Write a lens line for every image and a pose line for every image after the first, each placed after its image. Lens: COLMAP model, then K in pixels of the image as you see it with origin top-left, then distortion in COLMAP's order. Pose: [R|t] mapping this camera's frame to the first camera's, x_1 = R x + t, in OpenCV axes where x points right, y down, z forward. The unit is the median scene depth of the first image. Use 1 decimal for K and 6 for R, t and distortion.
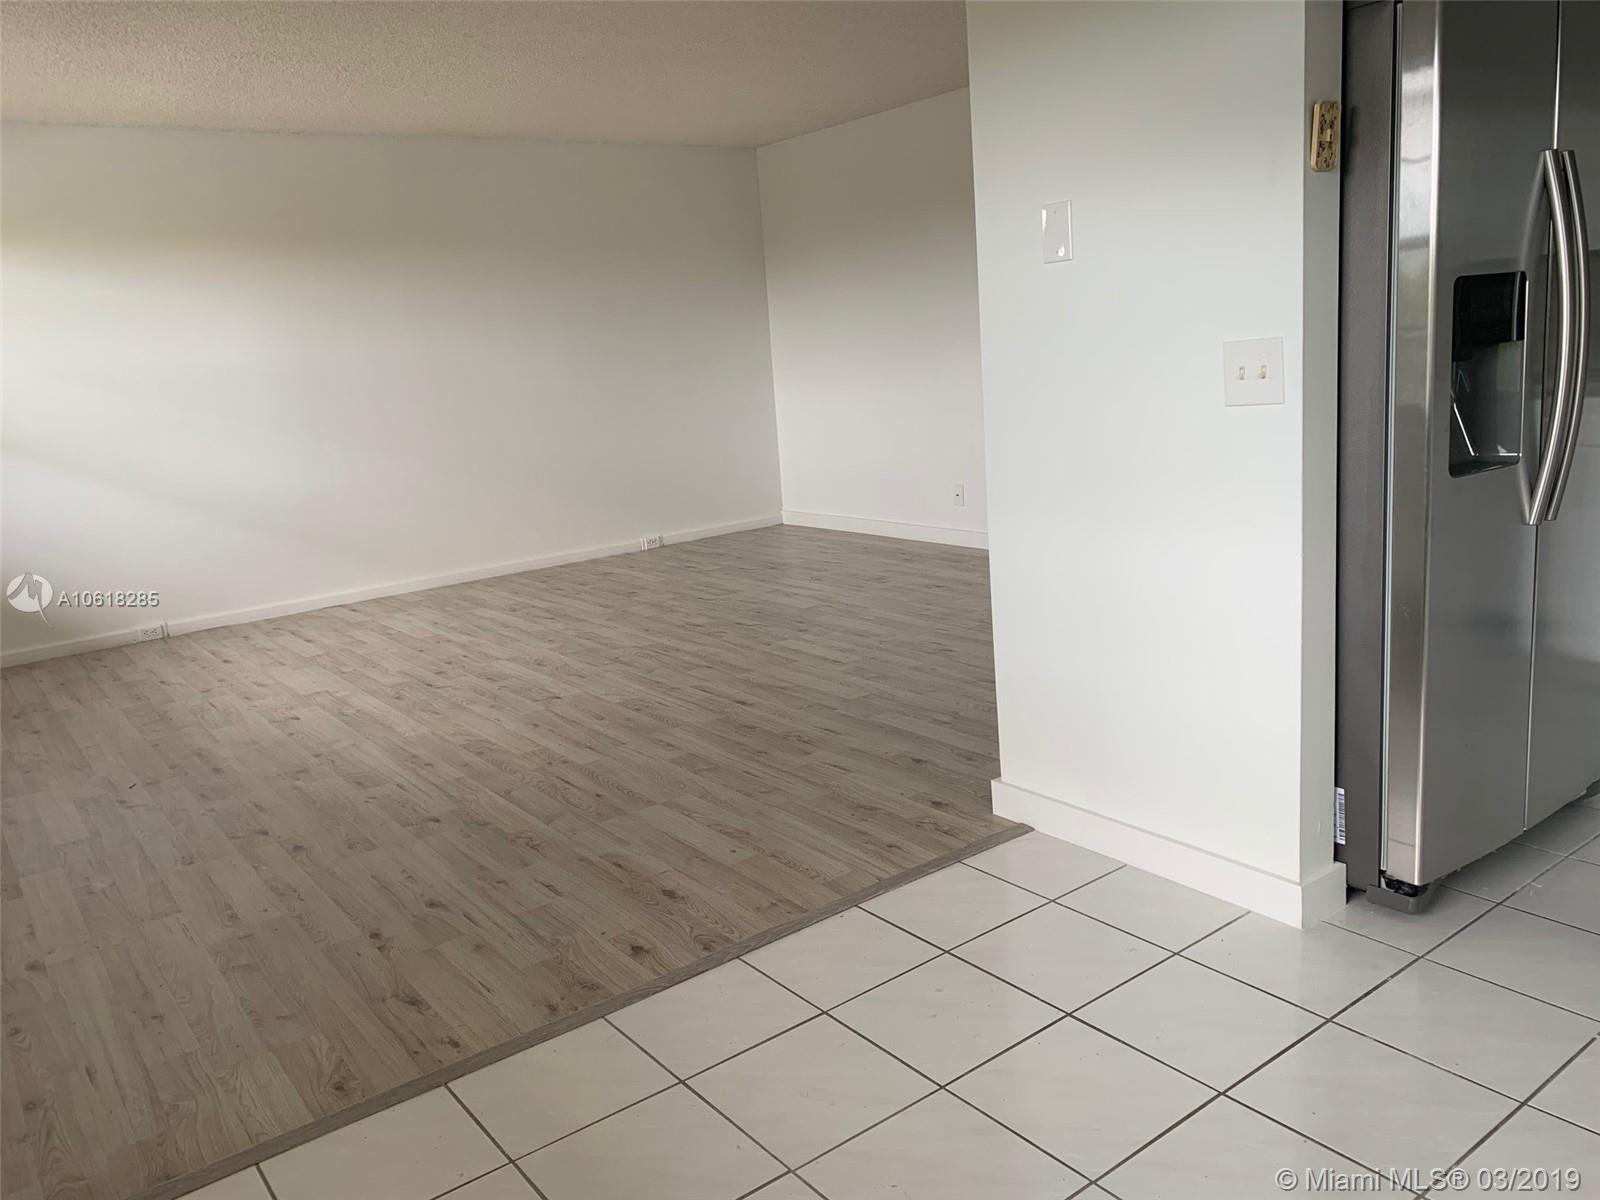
lens RADIAL K [[1220.4, 0, 801.3], [0, 1220.4, 568.3], [0, 0, 1]] dist [0.035075, -0.025907]
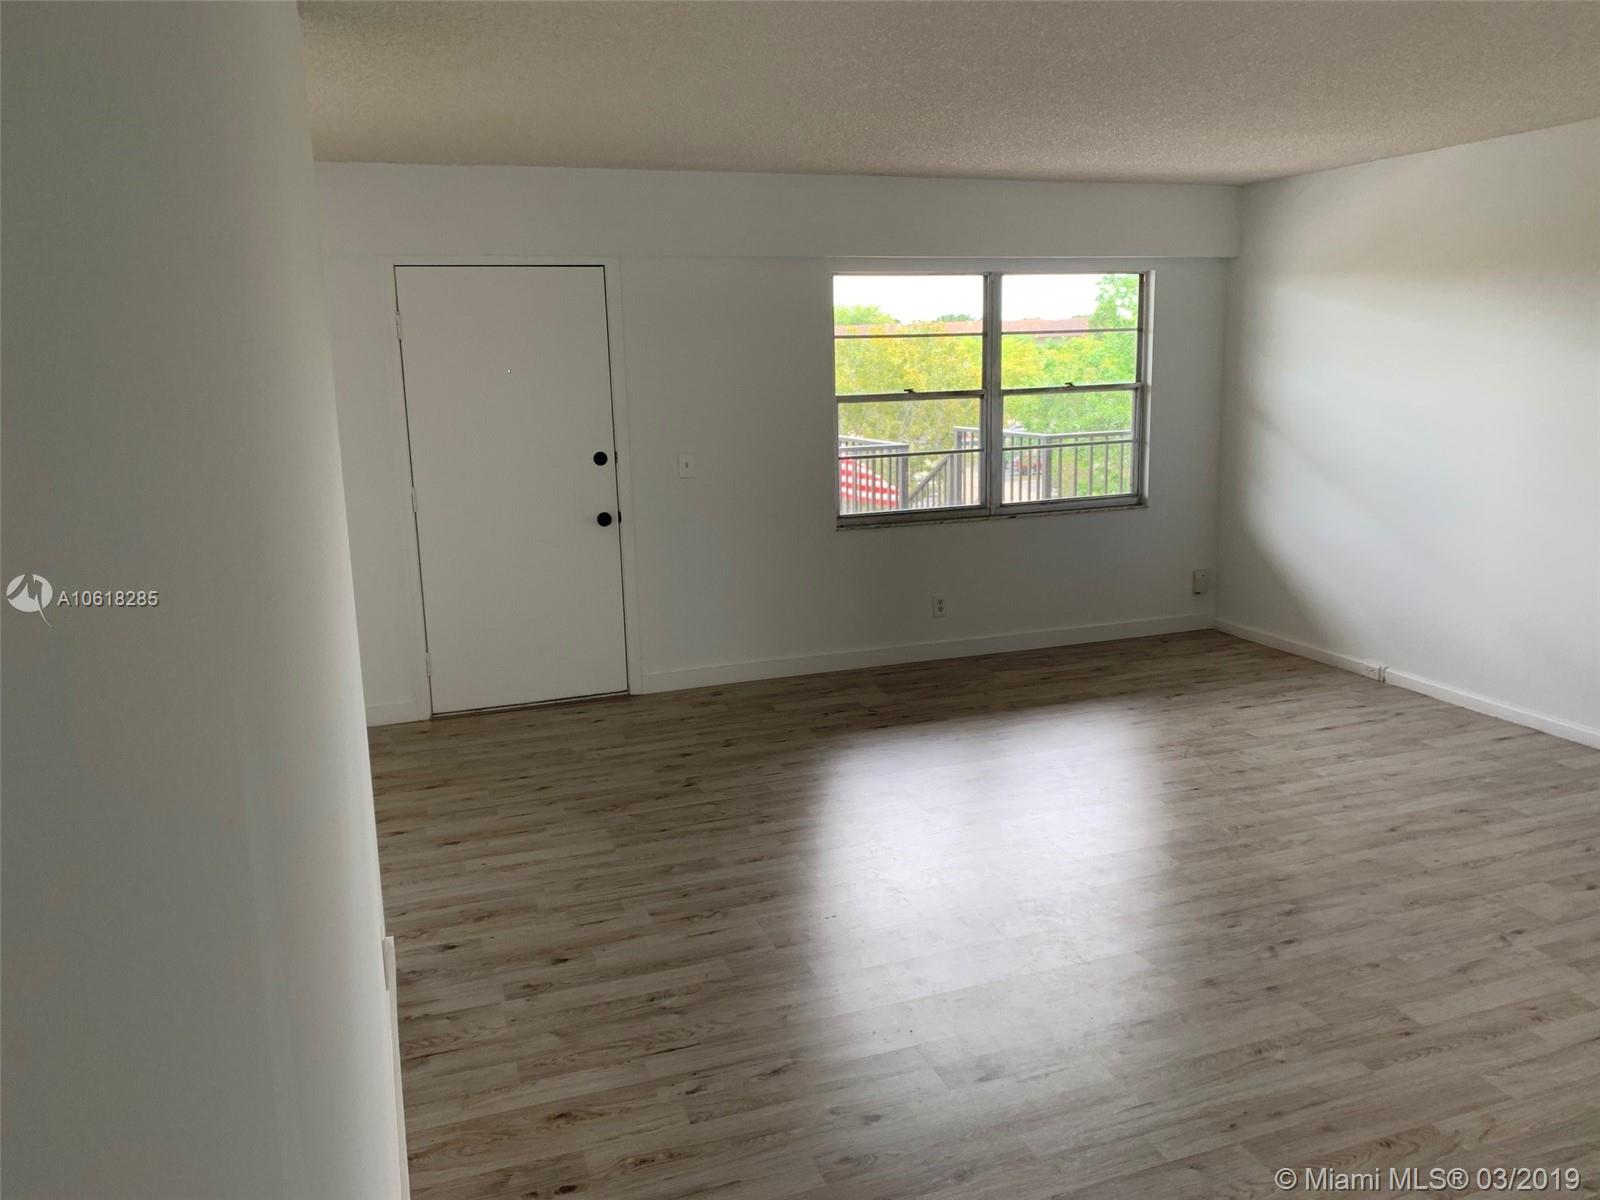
lens RADIAL K [[1220.4, 0, 801.3], [0, 1220.4, 568.3], [0, 0, 1]] dist [0.035075, -0.025907]
pose [[-0.298627, 0.244134, -0.922616, 0.795038], [-0.133921, 0.946443, 0.293786, -0.407836], [0.944927, 0.211290, -0.249939, 1.284204]]
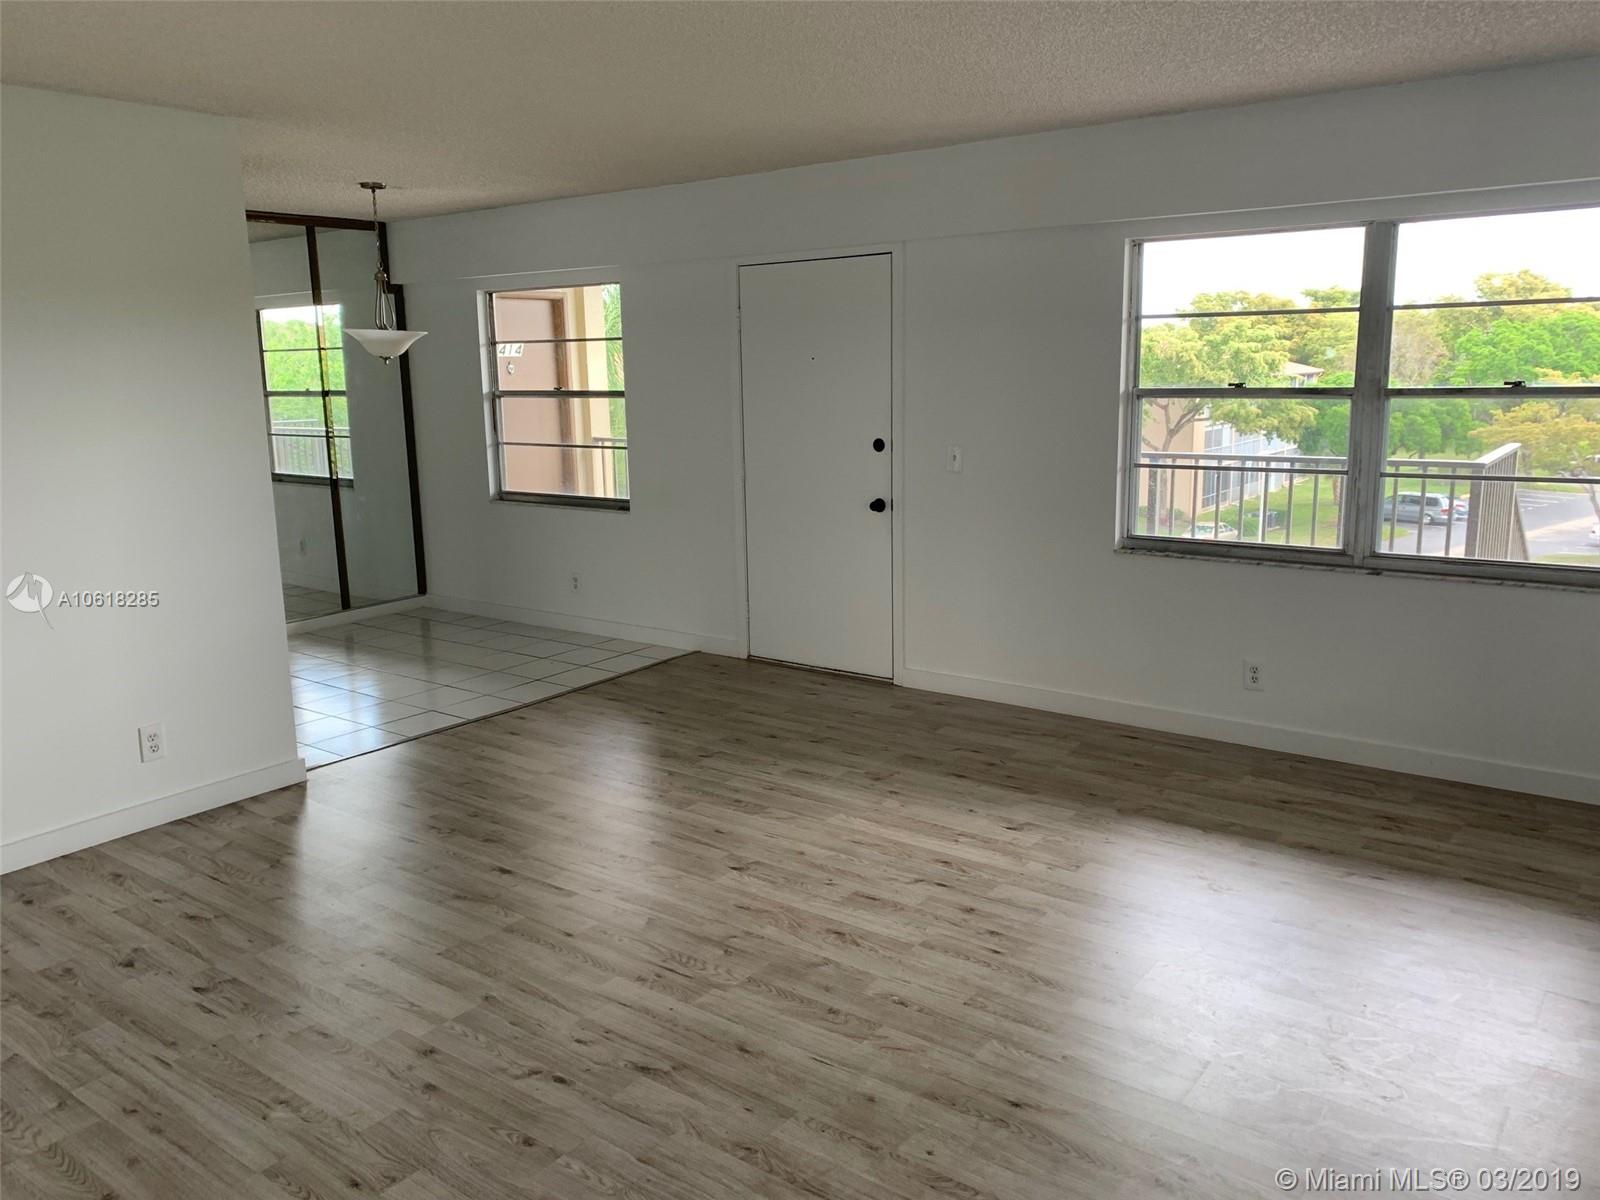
lens RADIAL K [[1220.4, 0, 801.3], [0, 1220.4, 568.3], [0, 0, 1]] dist [0.035075, -0.025907]
pose [[-0.958676, 0.135130, -0.250362, -0.070954], [0.036577, 0.931239, 0.362569, -0.471619], [0.282140, 0.338428, -0.897699, 2.043131]]
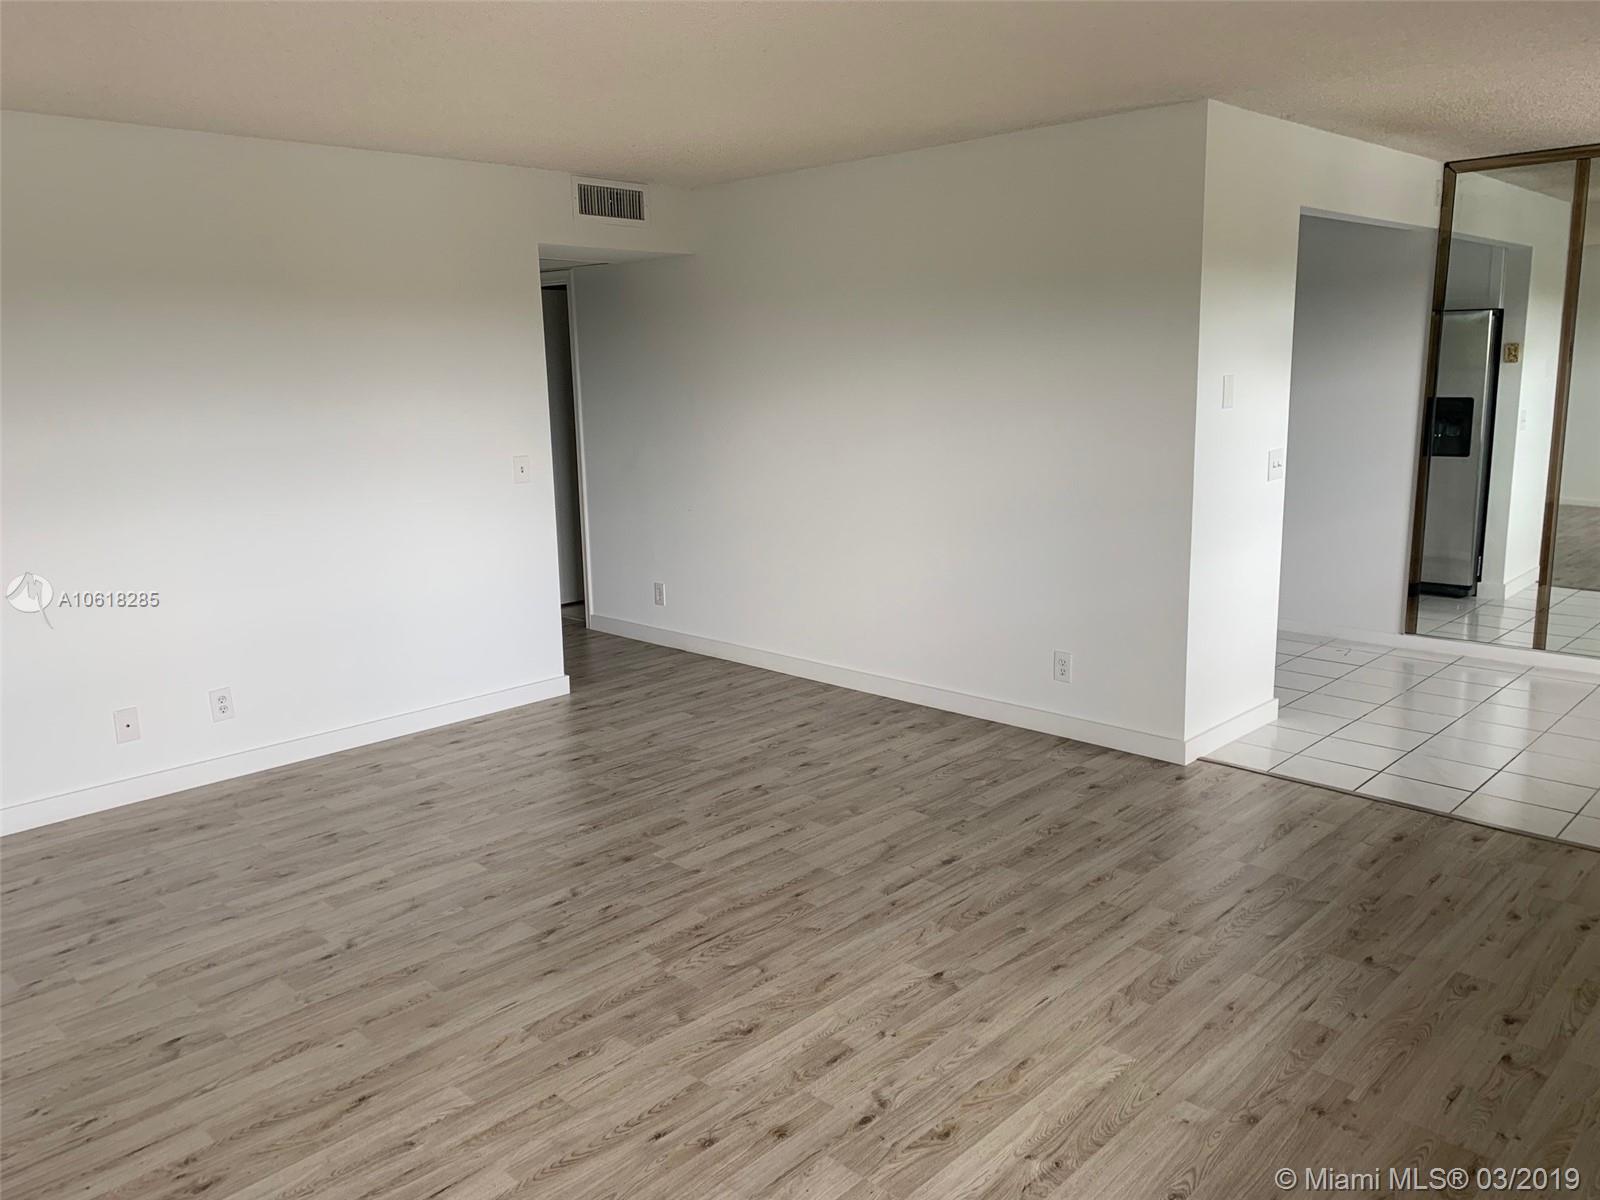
lens RADIAL K [[1242.2, 0, 800.0], [0, 1242.2, 600.0], [0, 0, 1]] dist [-0.036859, 0.090759]
pose [[-0.153117, -0.125679, 0.980184, -1.022594], [0.208303, 0.965489, 0.156334, -0.272556], [-0.966005, 0.228112, -0.121654, 1.335716]]
